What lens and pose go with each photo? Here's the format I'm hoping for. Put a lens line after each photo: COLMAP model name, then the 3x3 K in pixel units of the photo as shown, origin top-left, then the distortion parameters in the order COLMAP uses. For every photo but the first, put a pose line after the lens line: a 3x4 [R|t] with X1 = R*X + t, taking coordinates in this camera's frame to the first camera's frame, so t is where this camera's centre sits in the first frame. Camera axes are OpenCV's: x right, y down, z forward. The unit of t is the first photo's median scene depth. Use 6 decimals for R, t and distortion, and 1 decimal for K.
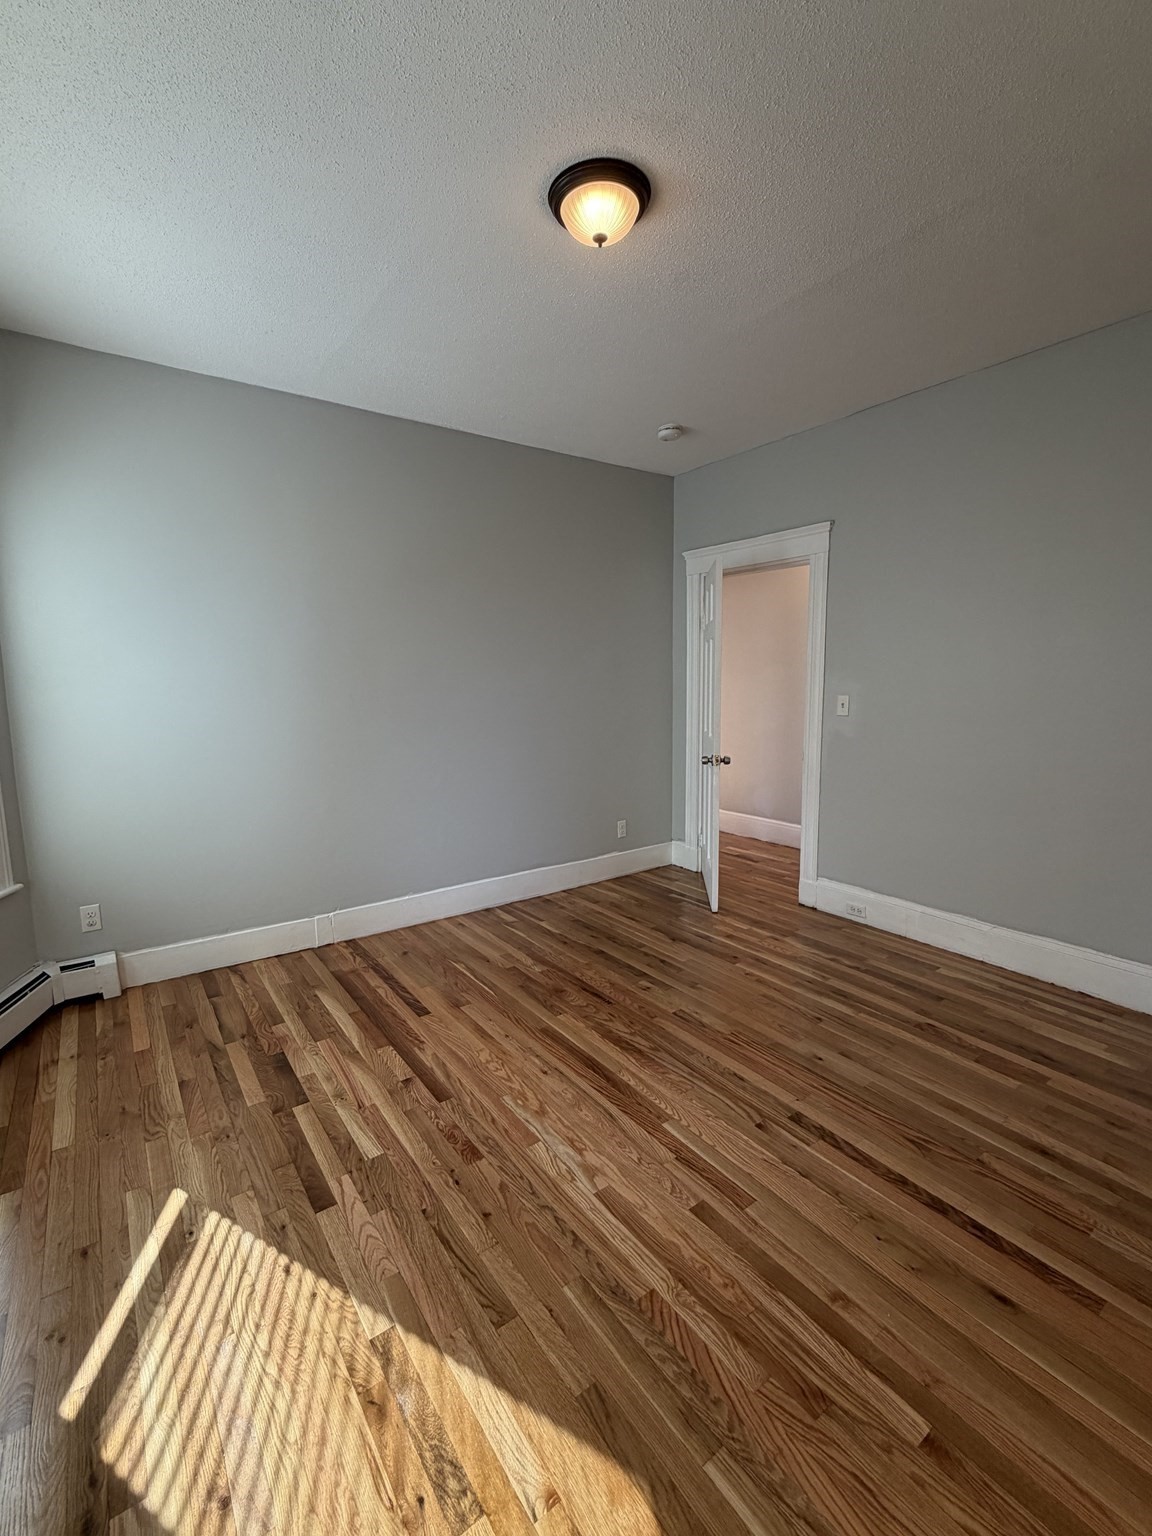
lens RADIAL K [[667.5, 0, 576.5], [0, 667.5, 766.8], [0, 0, 1]] dist [0.000879, -0.001331]
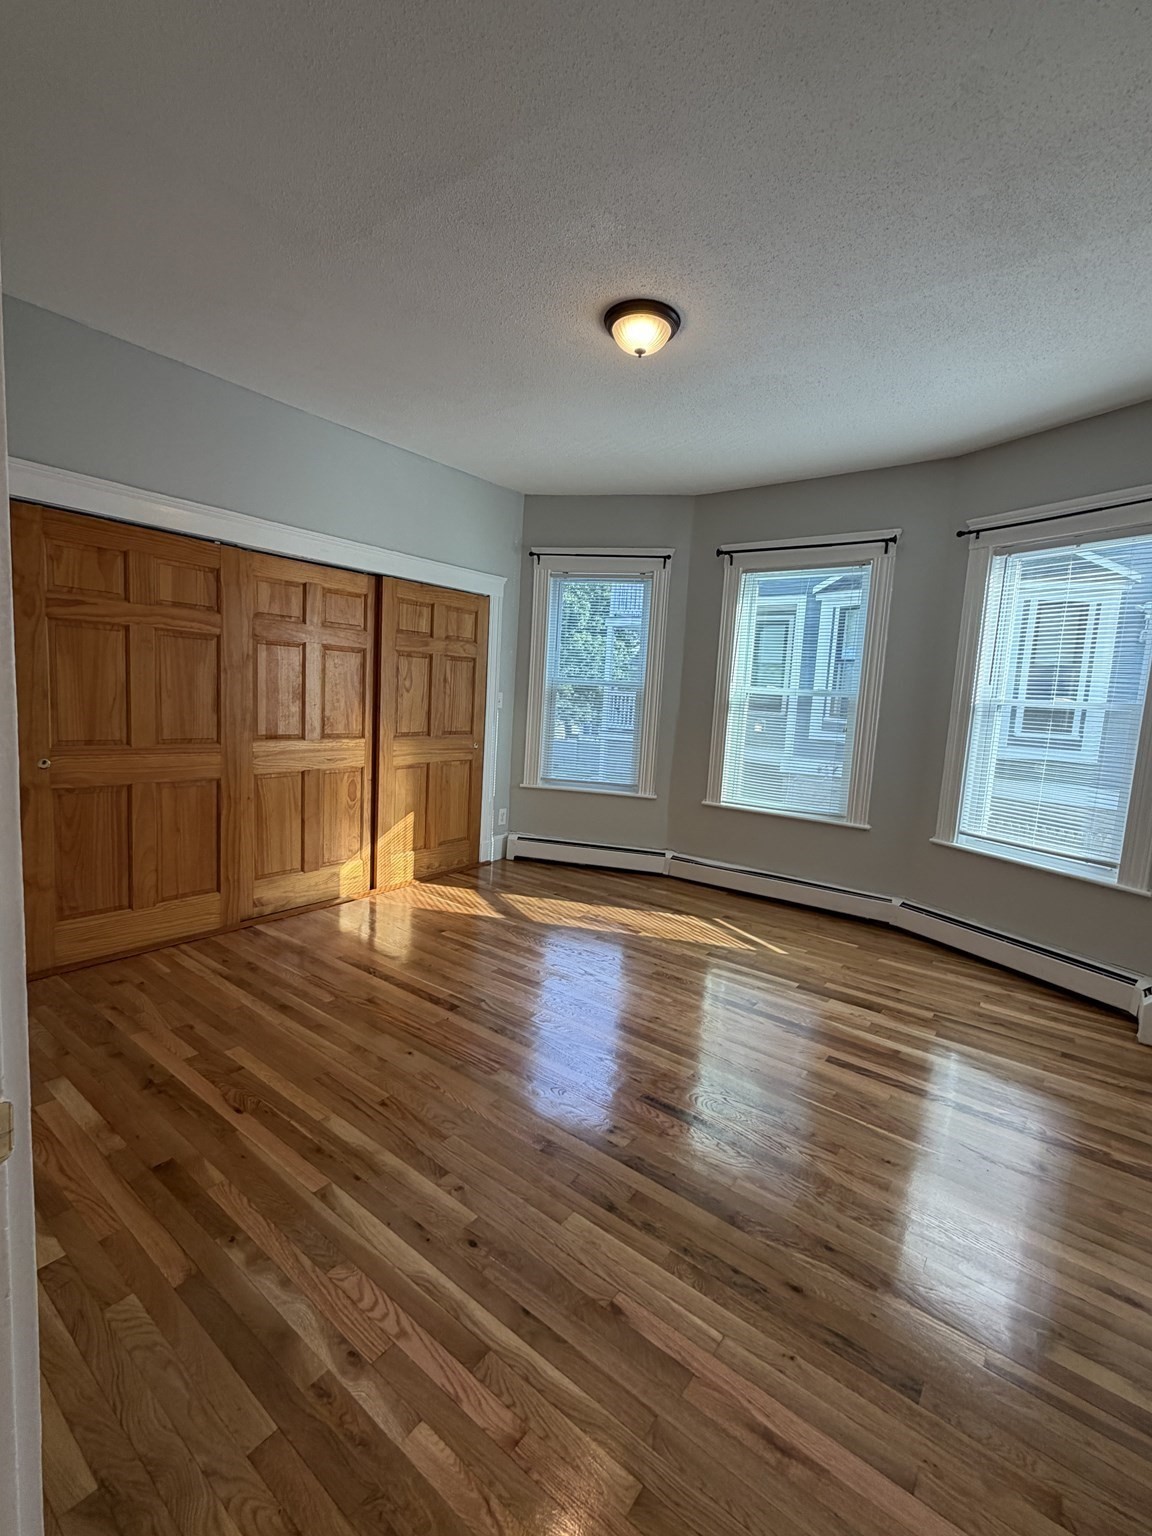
lens RADIAL K [[667.5, 0, 576.1], [0, 667.5, 767.5], [0, 0, 1]] dist [0.000879, -0.001331]
pose [[-0.955753, -0.005633, -0.294116, 0.425195], [-0.080459, 0.966698, 0.242945, -0.235009], [0.282953, 0.255859, -0.924377, 1.886472]]
